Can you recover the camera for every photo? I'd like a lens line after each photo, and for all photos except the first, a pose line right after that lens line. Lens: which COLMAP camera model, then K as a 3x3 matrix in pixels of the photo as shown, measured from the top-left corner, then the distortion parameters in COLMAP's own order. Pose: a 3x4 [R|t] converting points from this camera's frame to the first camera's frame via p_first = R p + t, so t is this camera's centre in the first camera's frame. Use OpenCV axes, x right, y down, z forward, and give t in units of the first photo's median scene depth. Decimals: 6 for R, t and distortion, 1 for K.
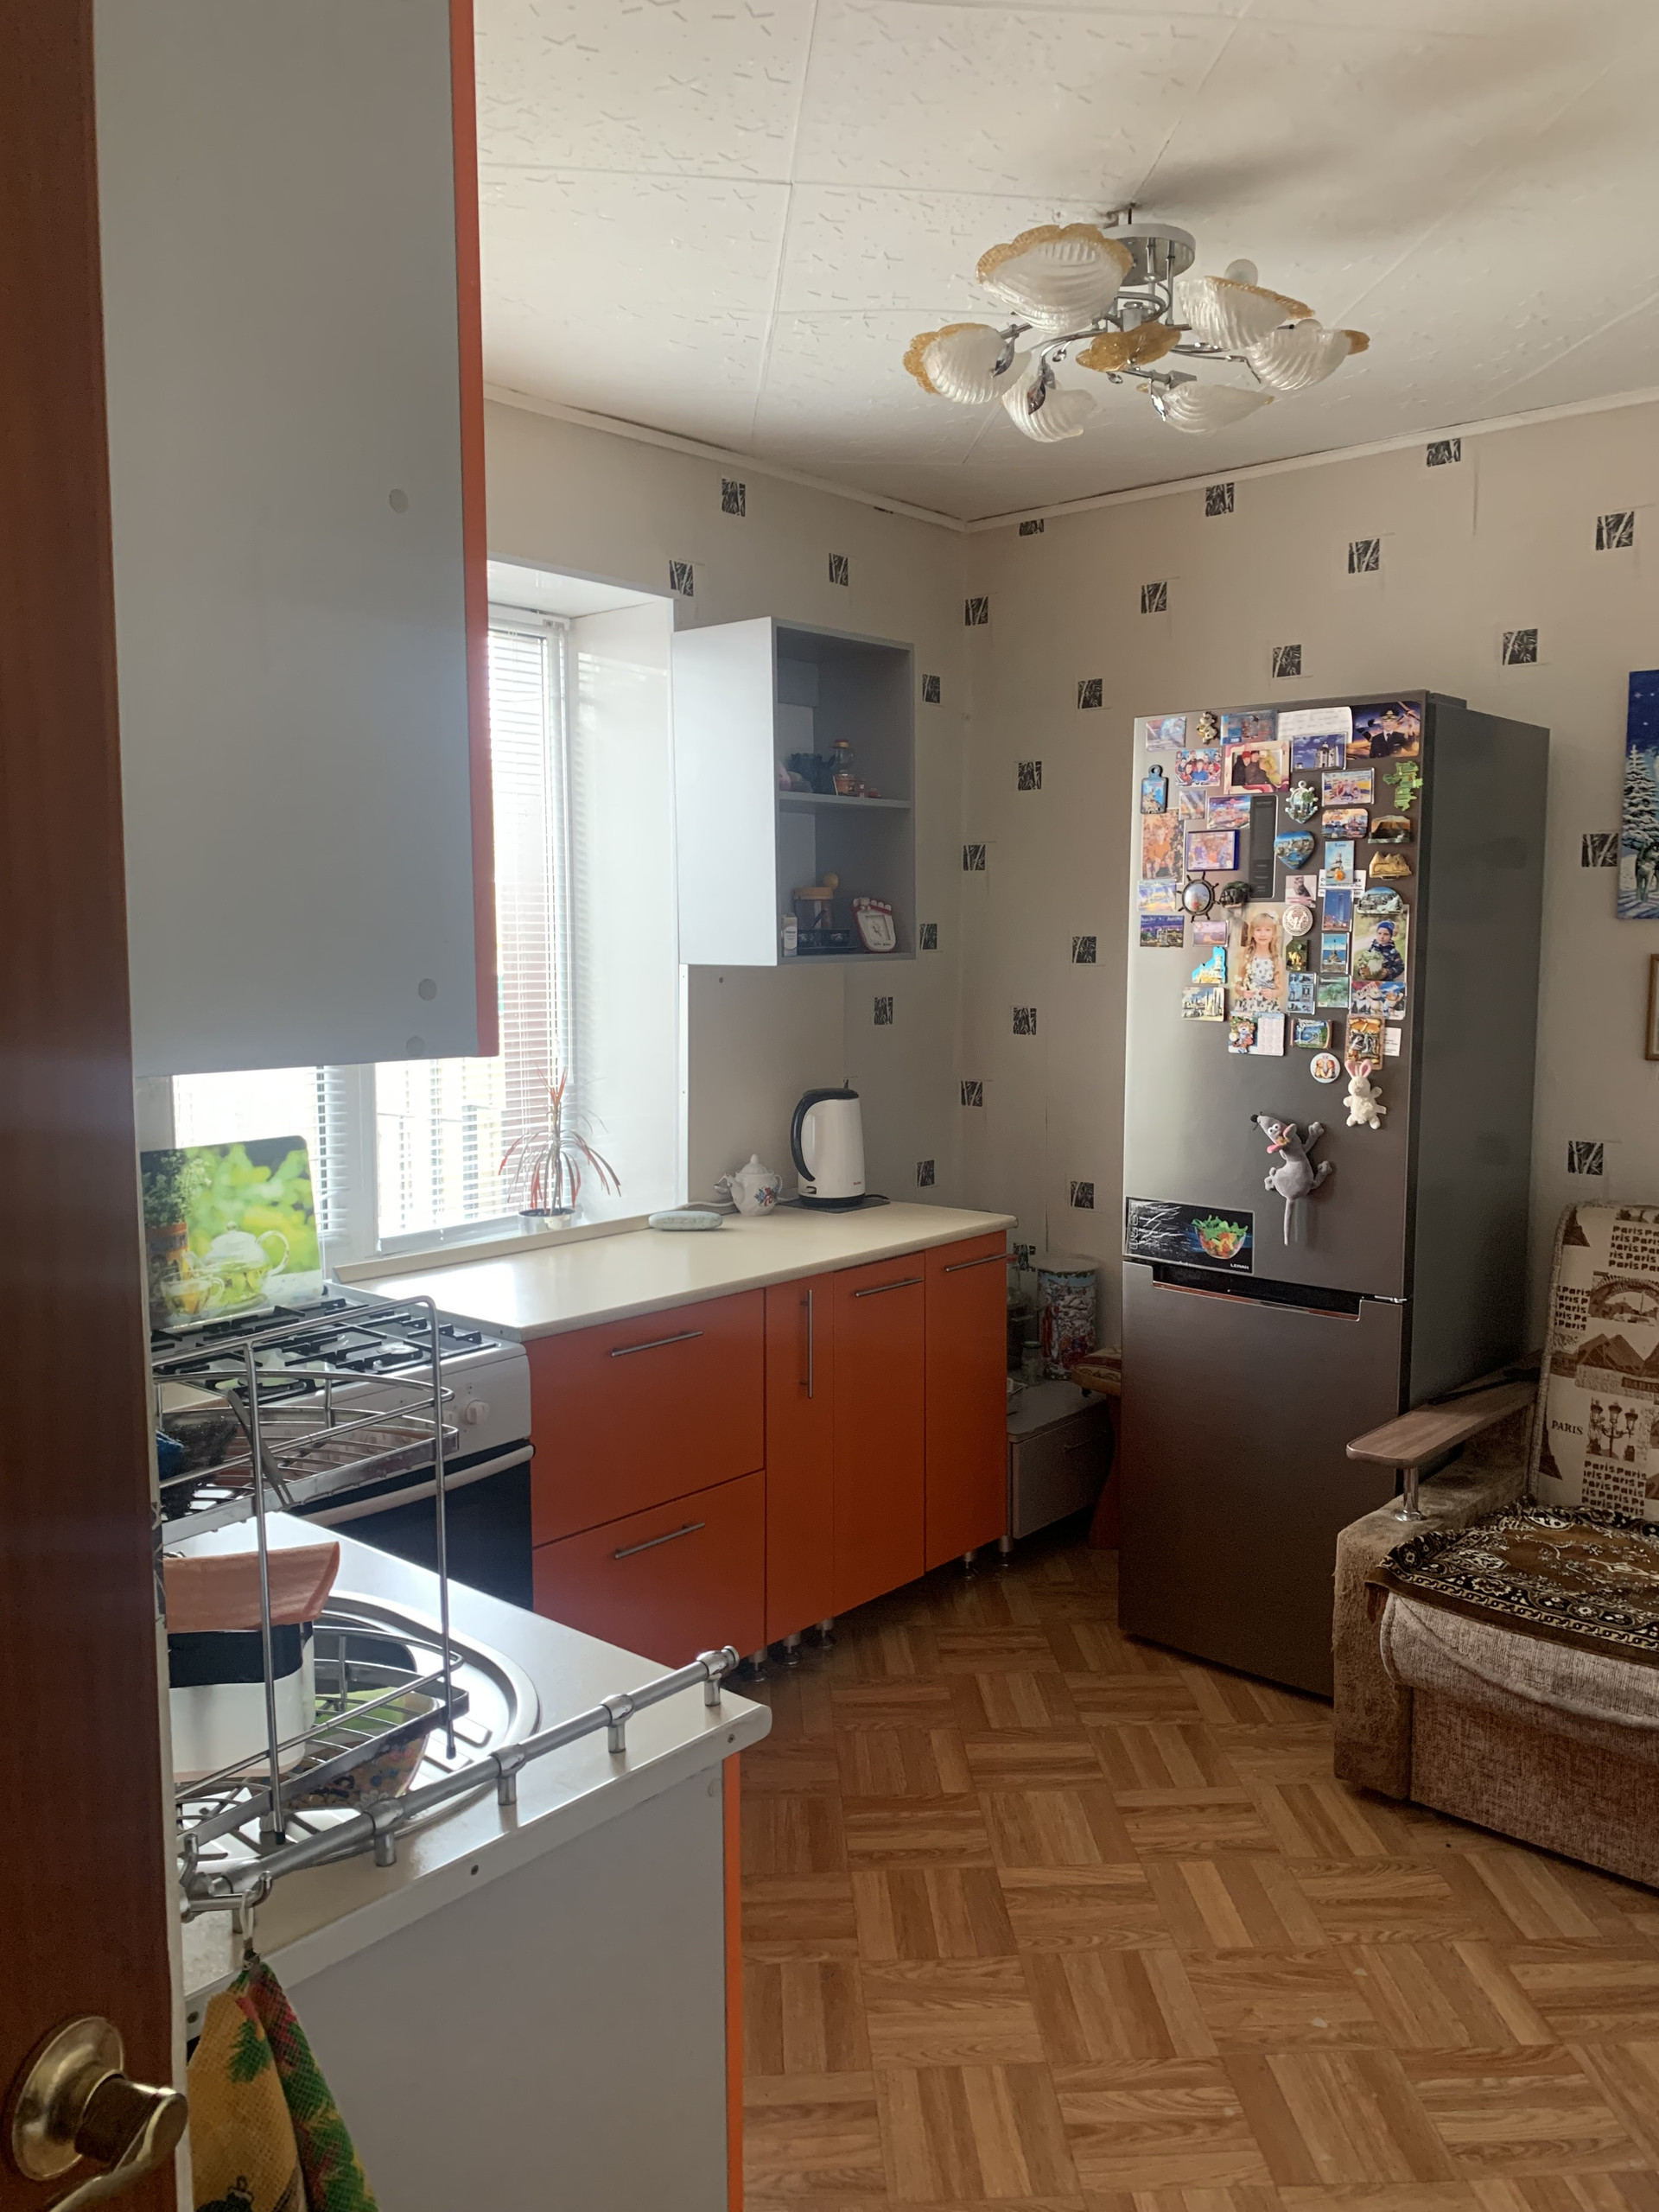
lens RADIAL K [[1700.3, 0, 842.7], [0, 1700.3, 1100.3], [0, 0, 1]] dist [0.034292, -0.031265]
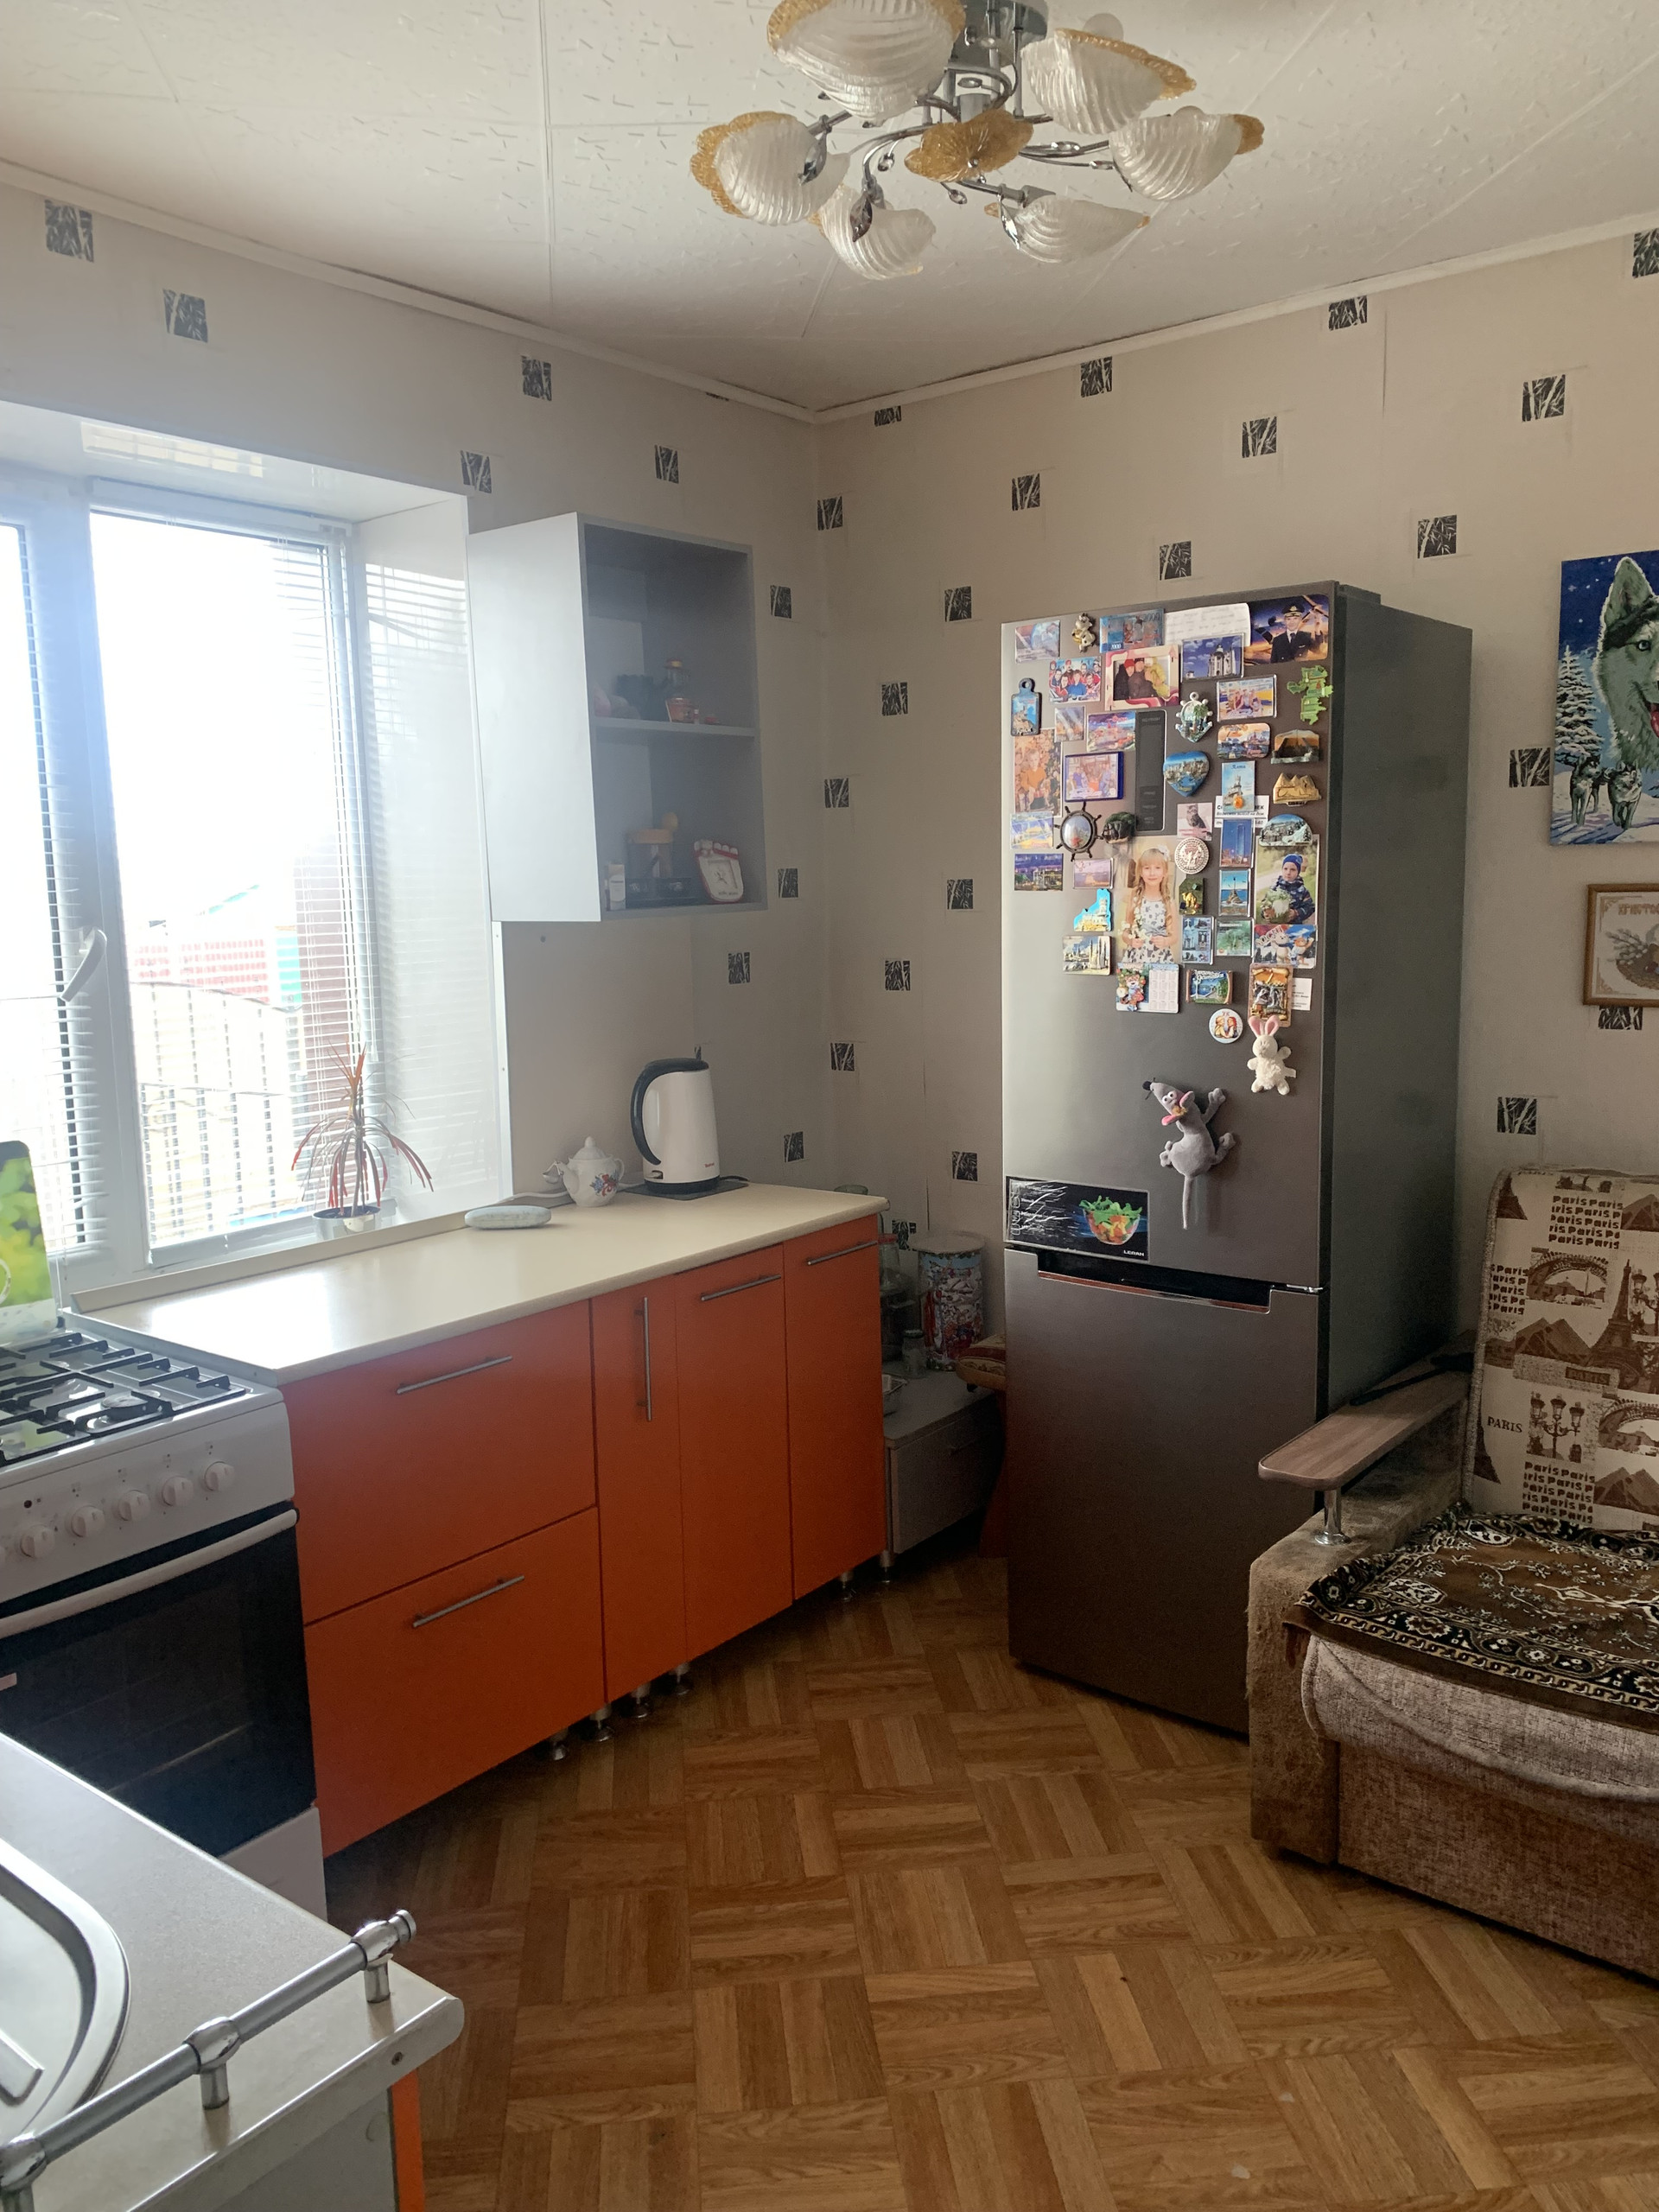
lens RADIAL K [[1700.3, 0, 824.7], [0, 1700.3, 1111.5], [0, 0, 1]] dist [0.034292, -0.031265]
pose [[0.998682, -0.029605, 0.041932, 0.042166], [0.027964, 0.998840, 0.039194, -0.015530], [-0.043044, -0.037970, 0.998351, 0.145091]]
